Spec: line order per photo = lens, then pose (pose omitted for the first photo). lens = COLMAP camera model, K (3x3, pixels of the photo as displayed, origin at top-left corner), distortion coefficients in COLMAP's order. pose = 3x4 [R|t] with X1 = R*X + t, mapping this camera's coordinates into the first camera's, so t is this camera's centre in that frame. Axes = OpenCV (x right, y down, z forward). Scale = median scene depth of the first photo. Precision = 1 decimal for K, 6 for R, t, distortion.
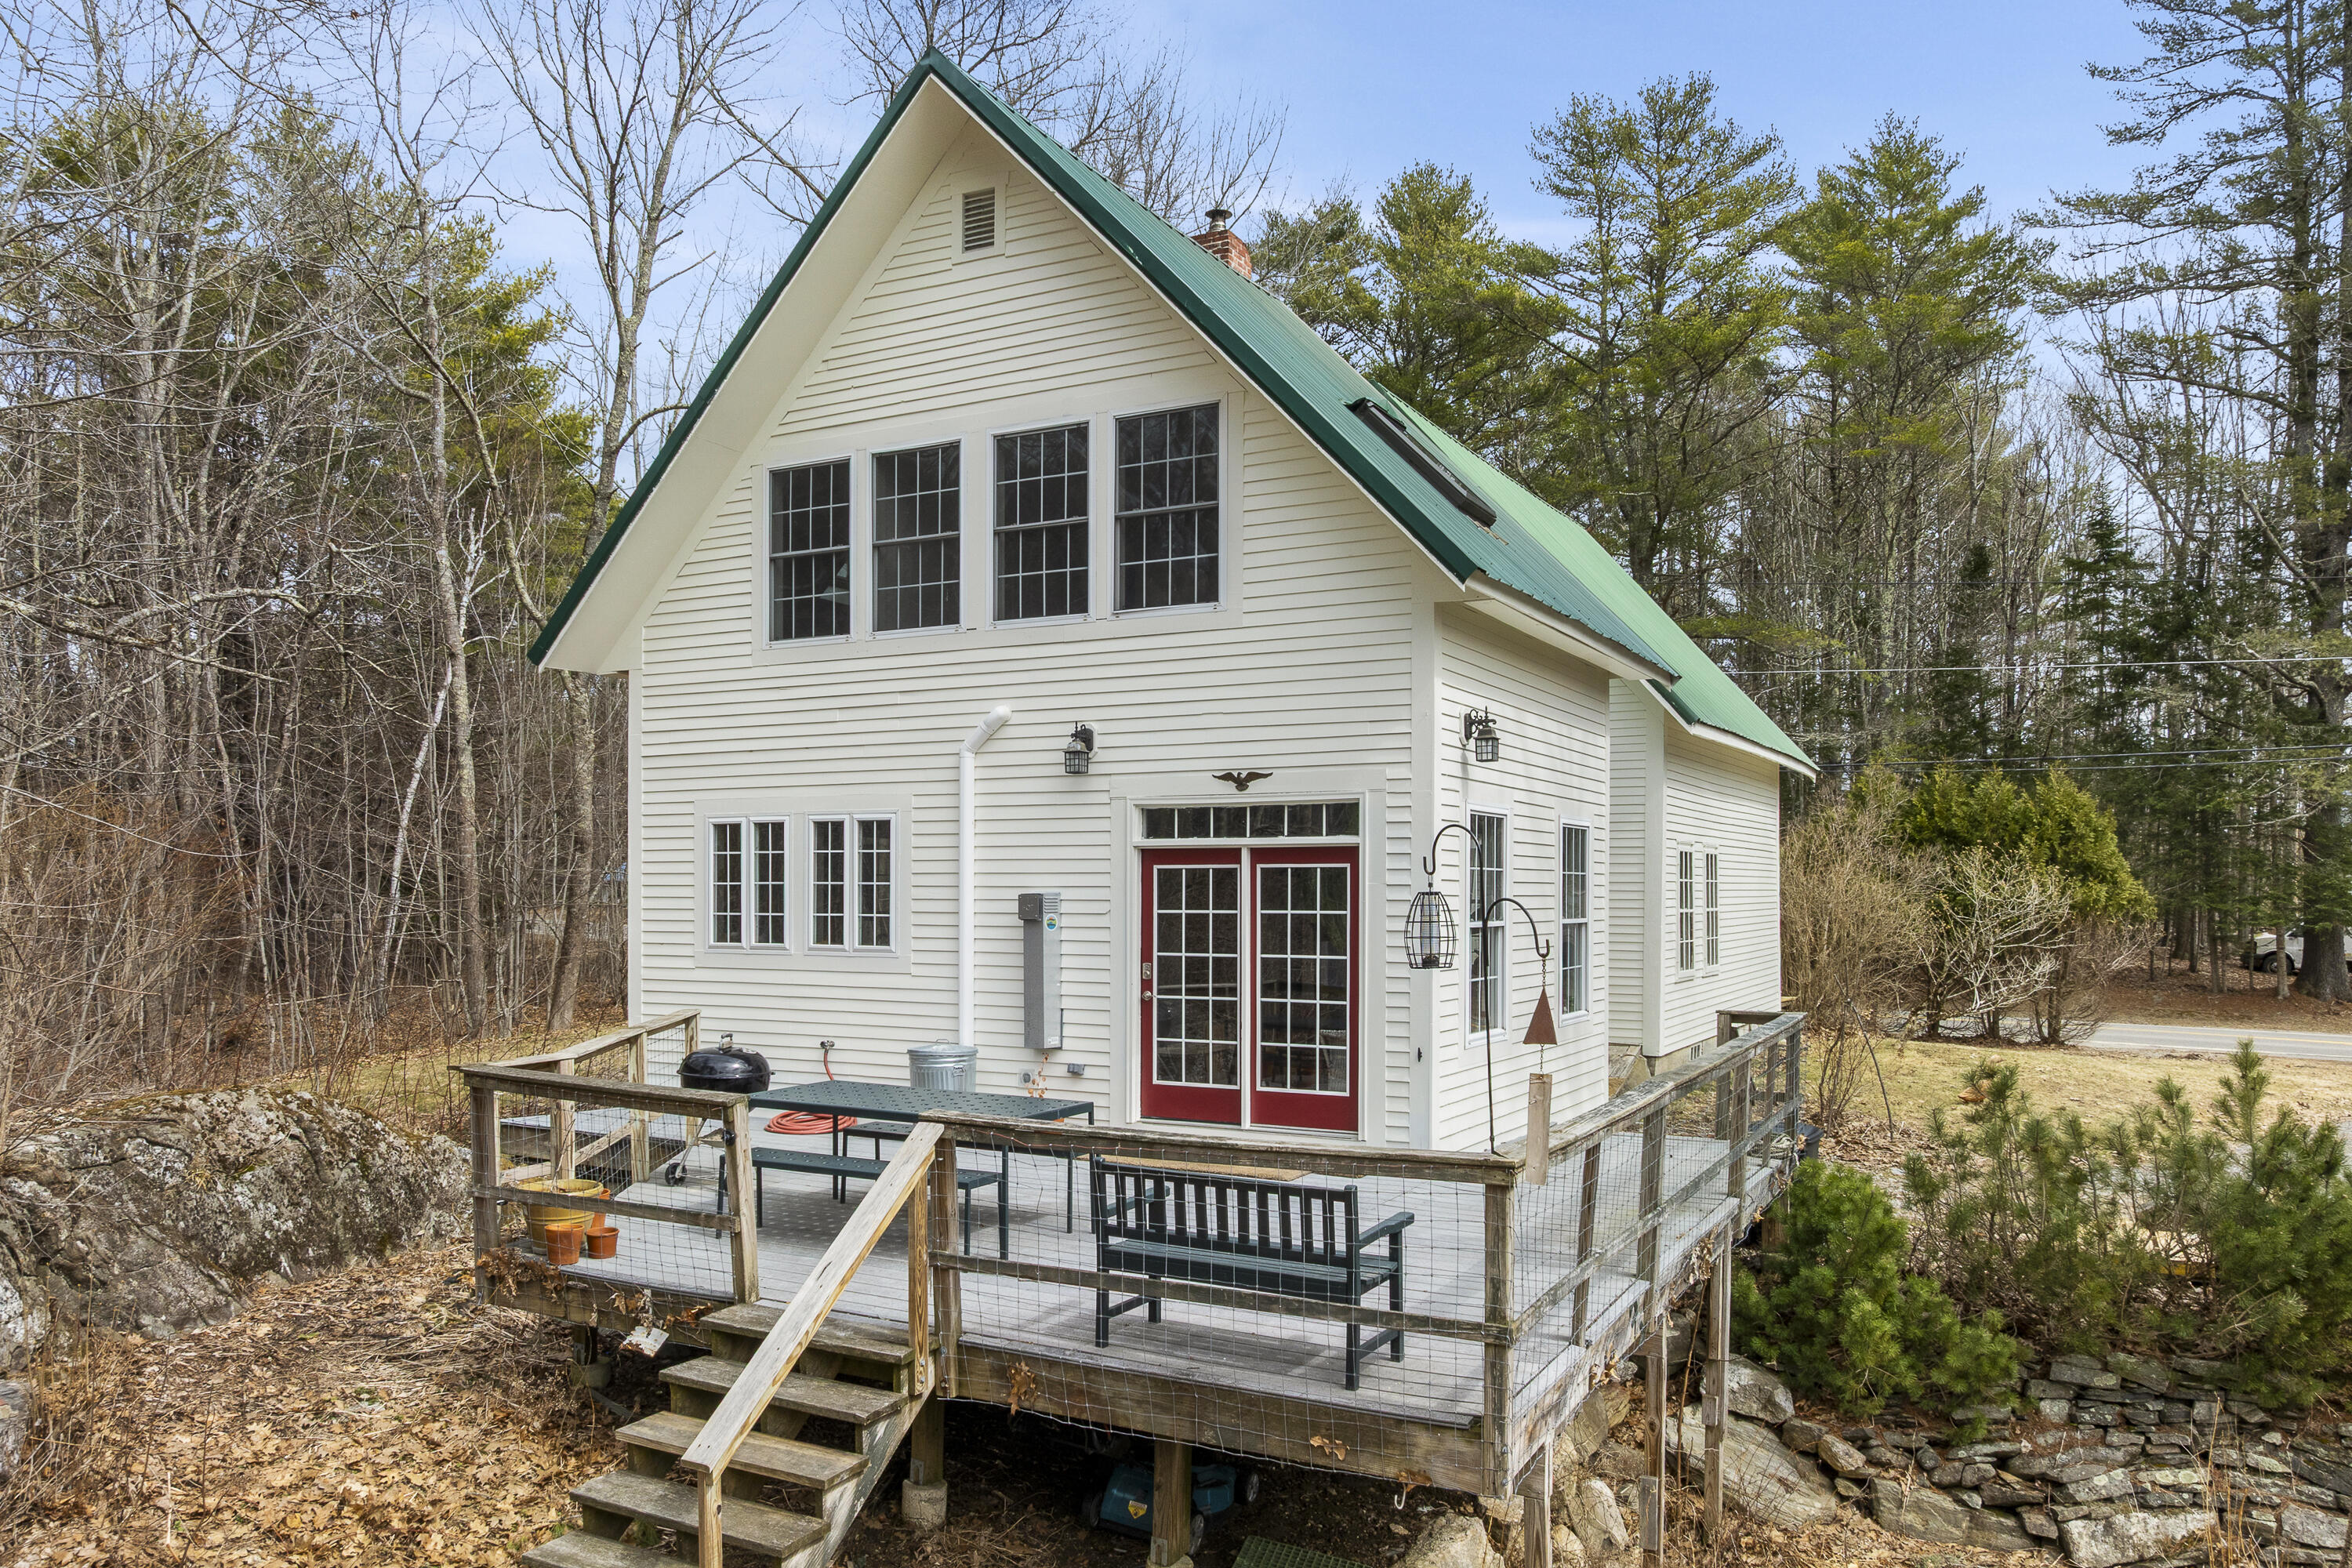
lens RADIAL K [[1719.2, 0, 1160.1], [0, 1719.2, 891.3], [0, 0, 1]] dist [0.005609, 0.000255]
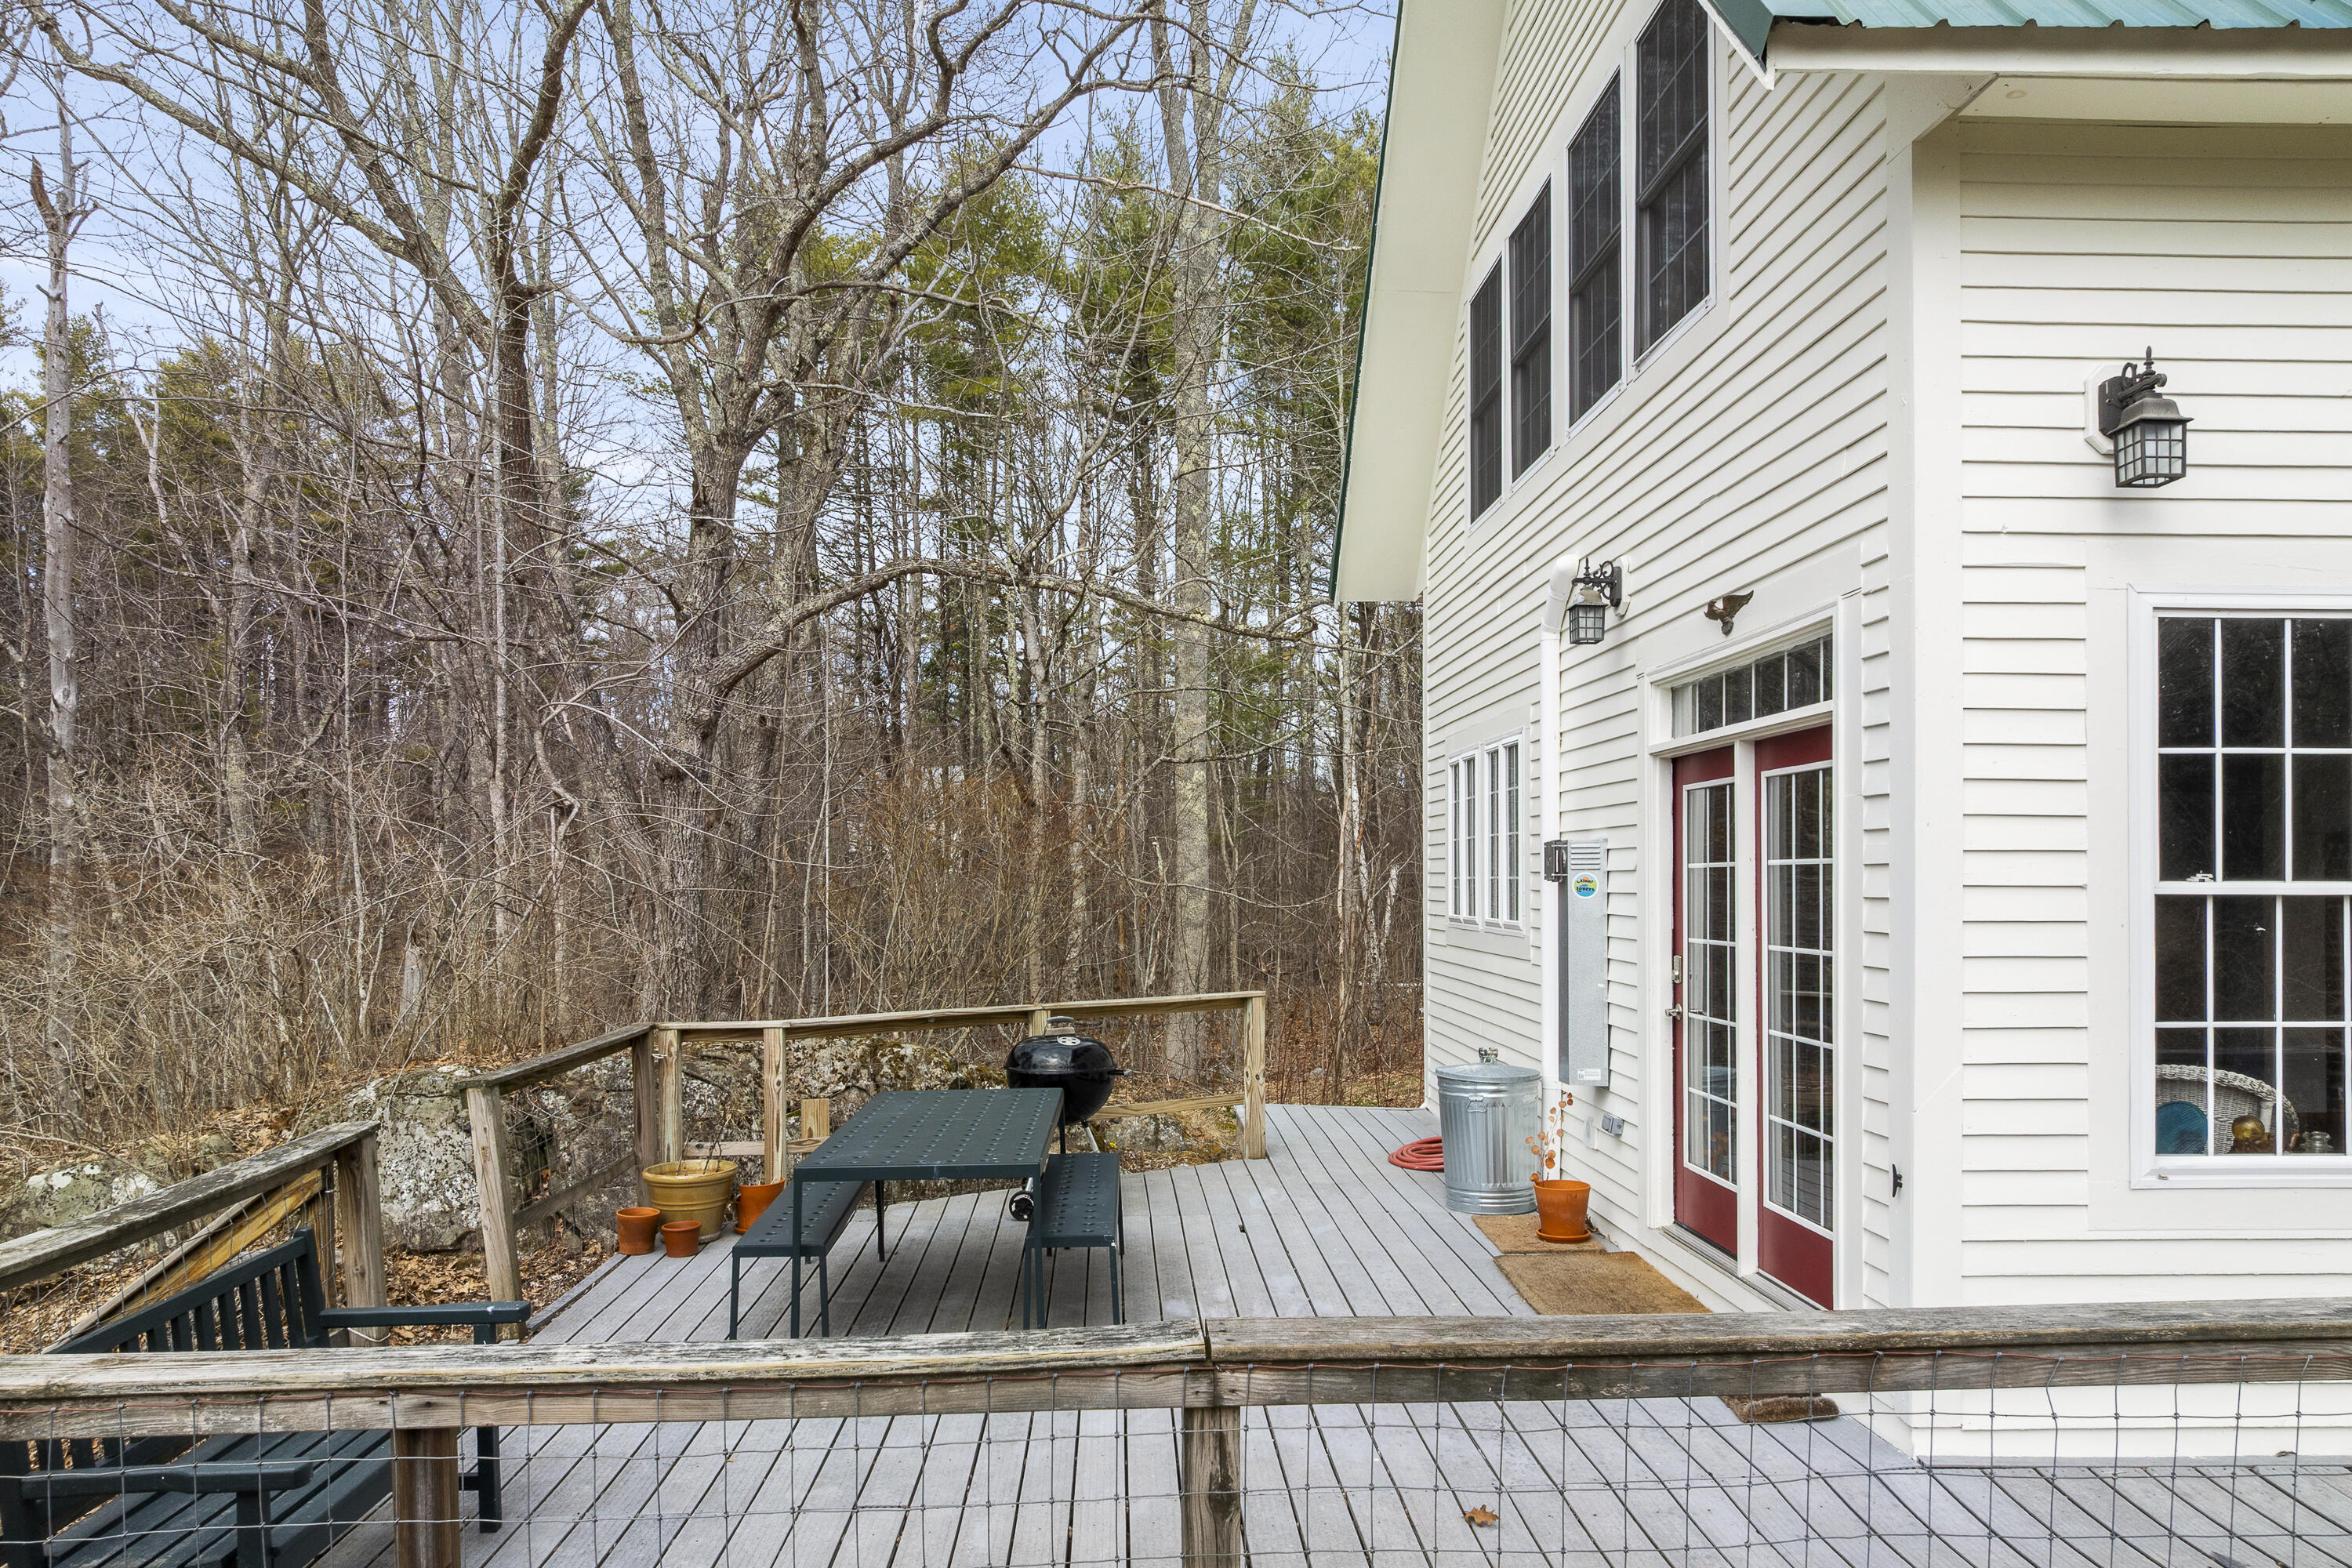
lens RADIAL K [[1651.4, 0, 1170.4], [0, 1651.4, 857.3], [0, 0, 1]] dist [0.002524, 0.000690]
pose [[0.518660, -0.012917, -0.854883, 0.368095], [-0.000666, 0.999879, -0.015511, 0.017251], [0.854980, 0.008614, 0.518589, 0.552928]]
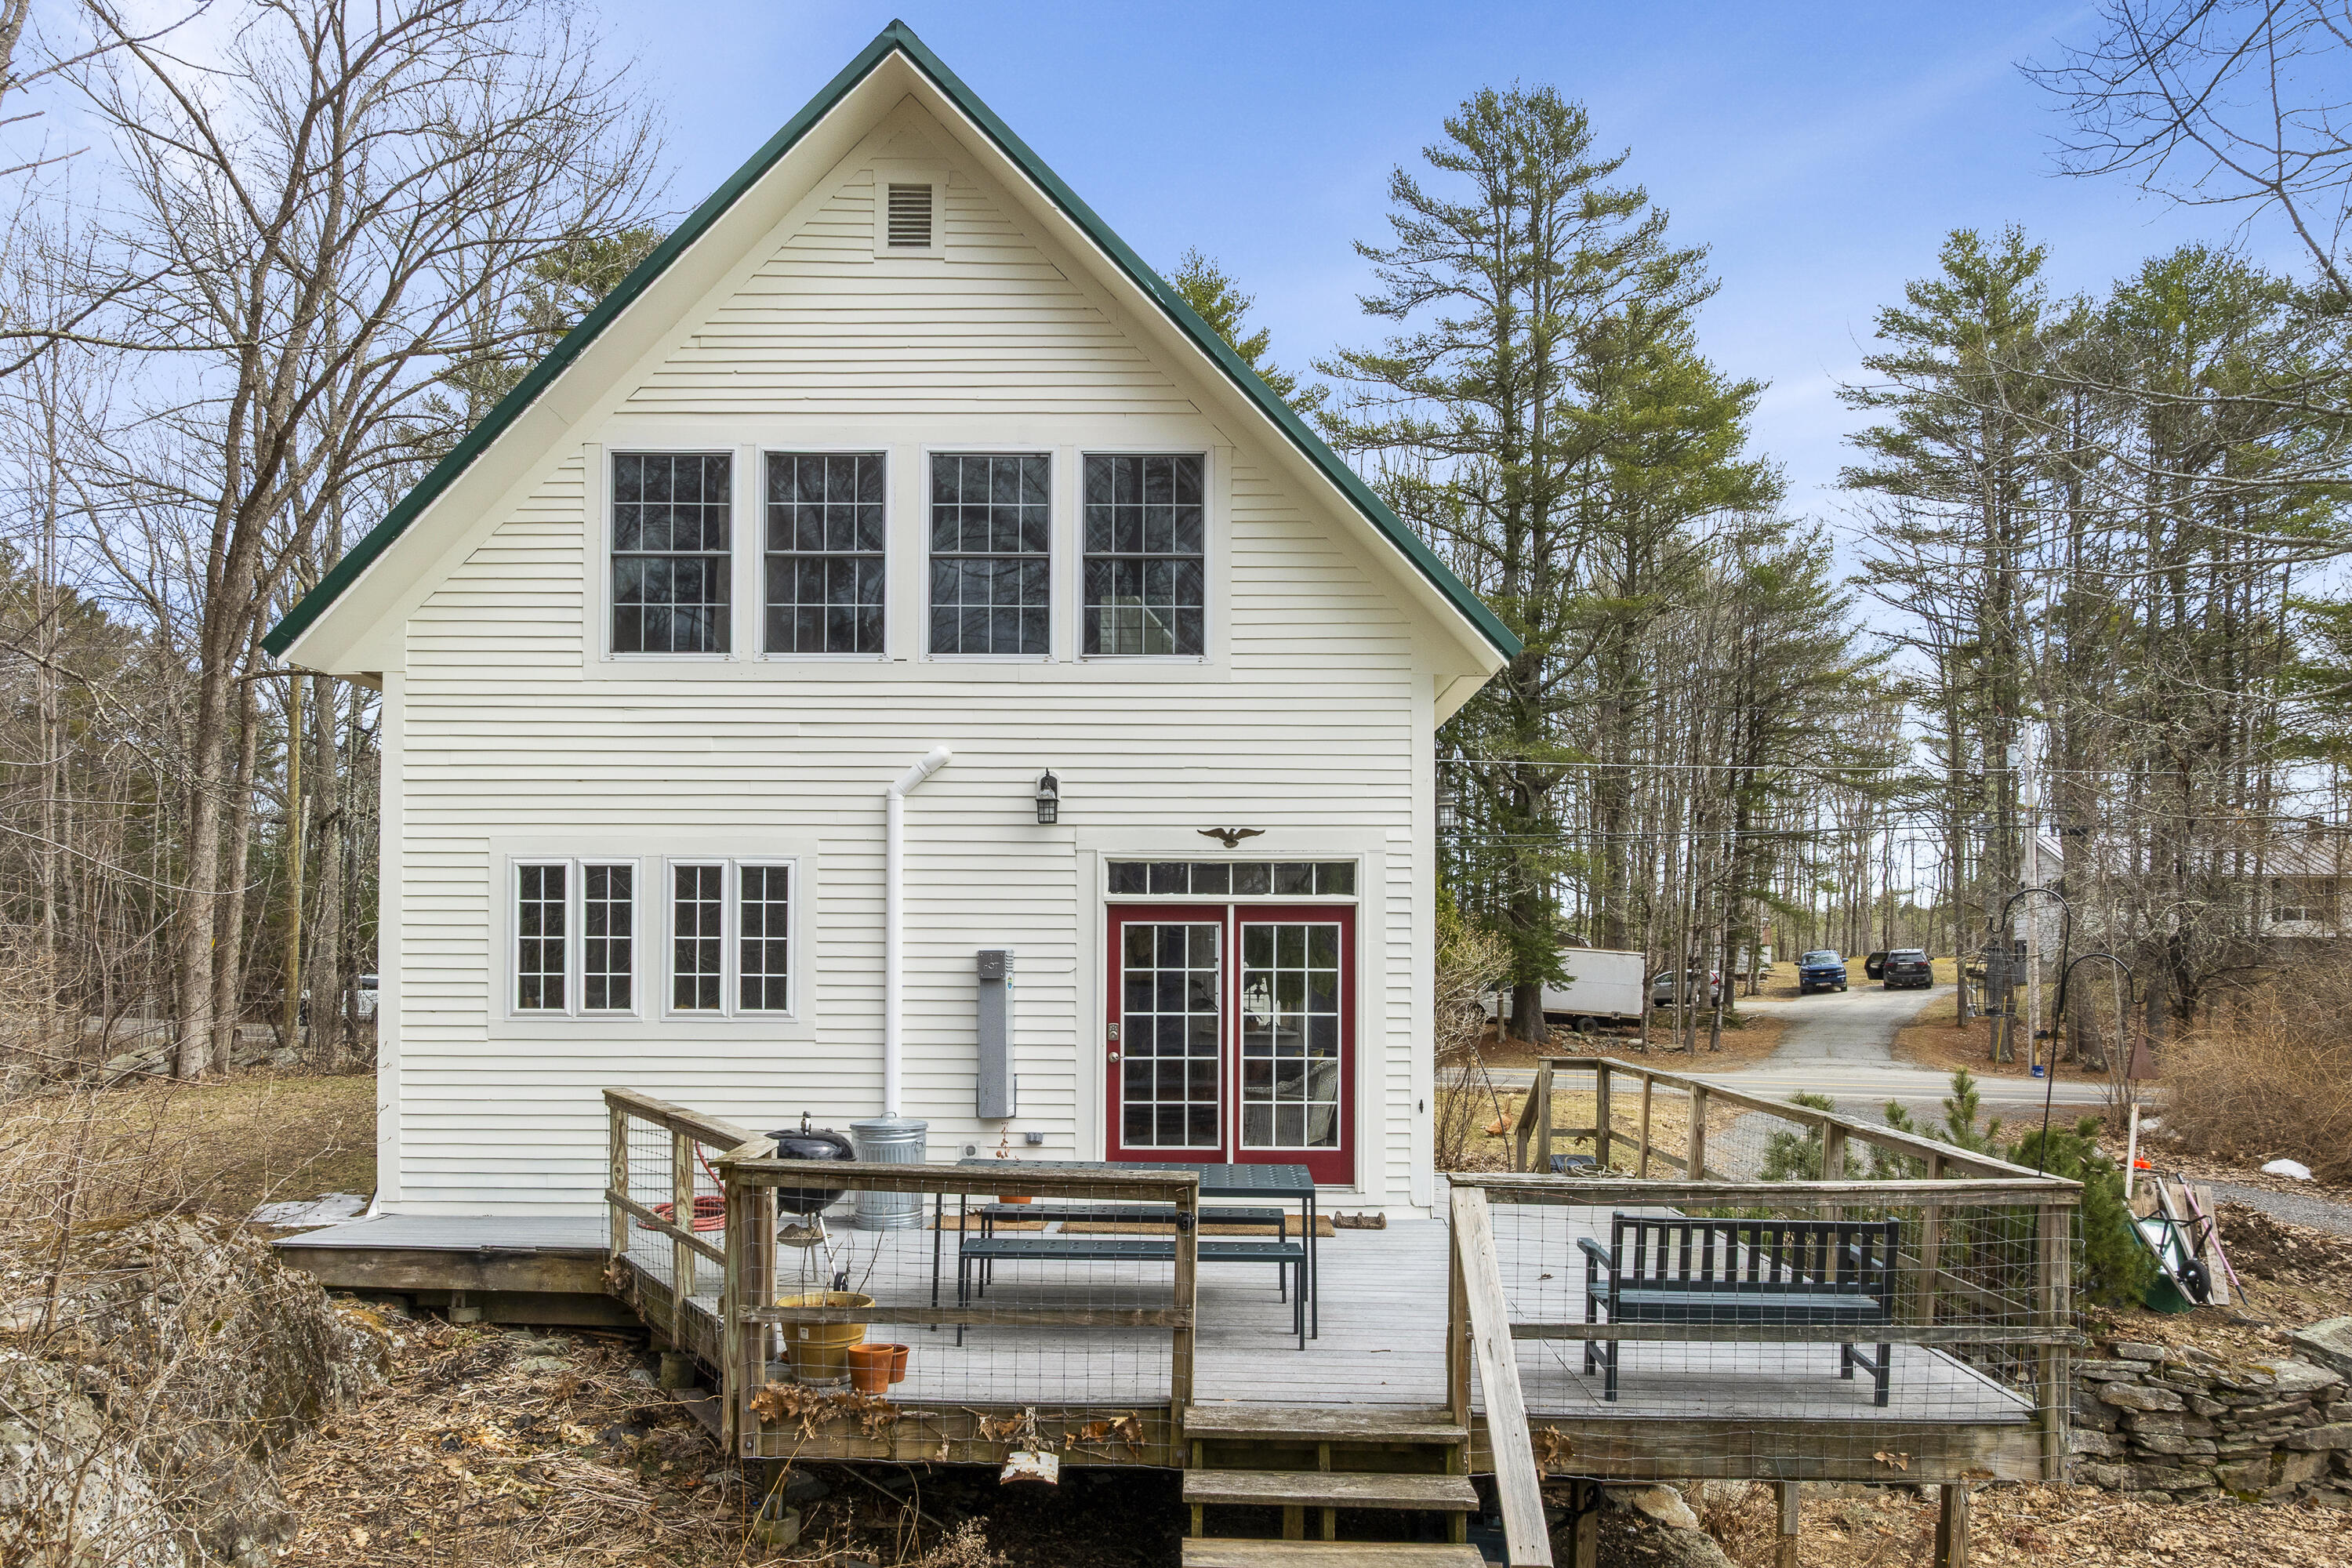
lens RADIAL K [[1734.3, 0, 1173.1], [0, 1734.3, 919.6], [0, 0, 1]] dist [0.002929, -0.000745]
pose [[0.878663, 0.011321, 0.477308, -0.429641], [-0.002254, 0.999806, -0.019565, 0.002646], [-0.477437, 0.016115, 0.878518, 0.130112]]
